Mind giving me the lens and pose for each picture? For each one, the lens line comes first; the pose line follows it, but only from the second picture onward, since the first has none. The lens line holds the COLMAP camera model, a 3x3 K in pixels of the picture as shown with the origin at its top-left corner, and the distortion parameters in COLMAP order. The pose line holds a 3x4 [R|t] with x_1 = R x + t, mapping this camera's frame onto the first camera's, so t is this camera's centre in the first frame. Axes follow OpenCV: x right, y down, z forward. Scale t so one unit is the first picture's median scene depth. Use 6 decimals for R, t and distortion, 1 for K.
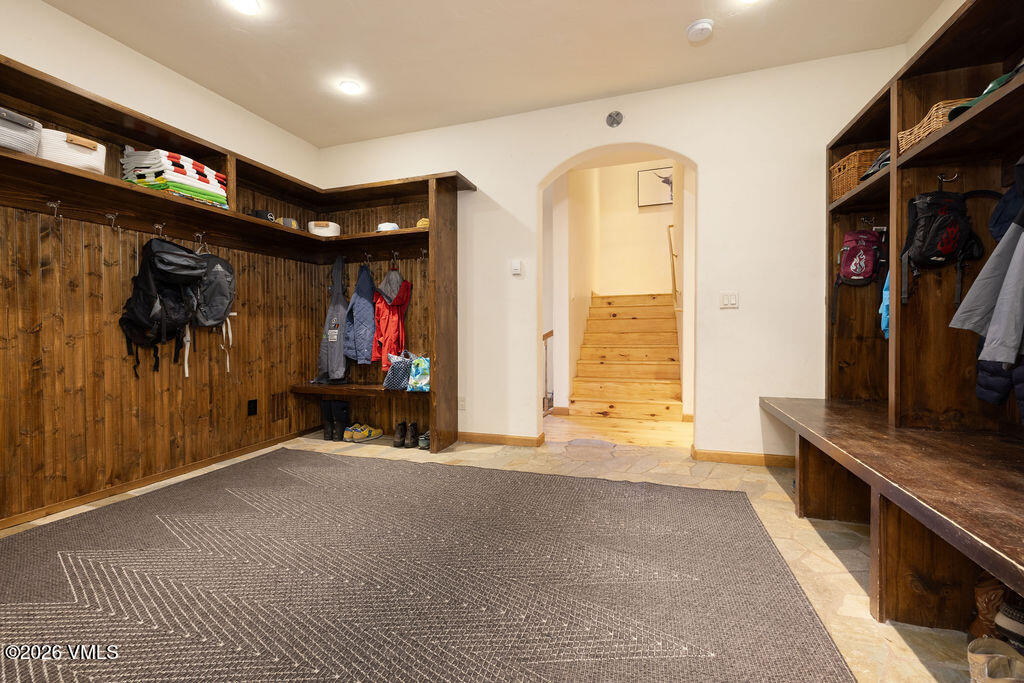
lens RADIAL K [[427.3, 0, 503.7], [0, 427.3, 339.1], [0, 0, 1]] dist [0.001179, -0.000124]
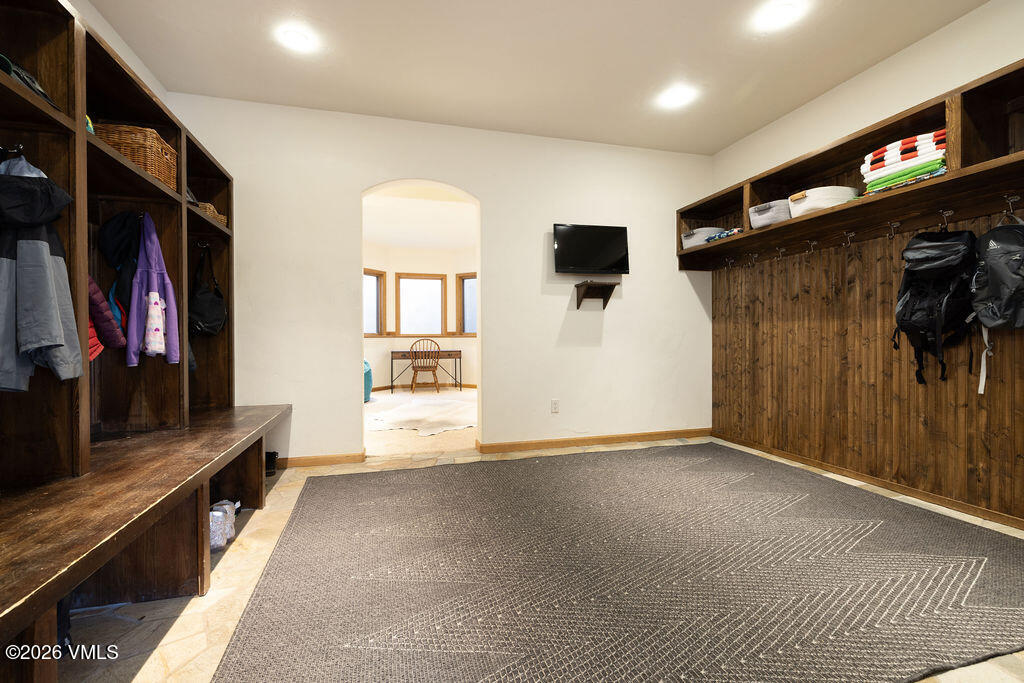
lens RADIAL K [[427.3, 0, 502.7], [0, 427.3, 335.0], [0, 0, 1]] dist [0.001179, -0.000124]
pose [[-0.818864, 0.011585, -0.573870, 0.479690], [-0.000302, 0.999787, 0.020614, -0.039355], [0.573987, 0.017053, -0.818687, 1.329622]]
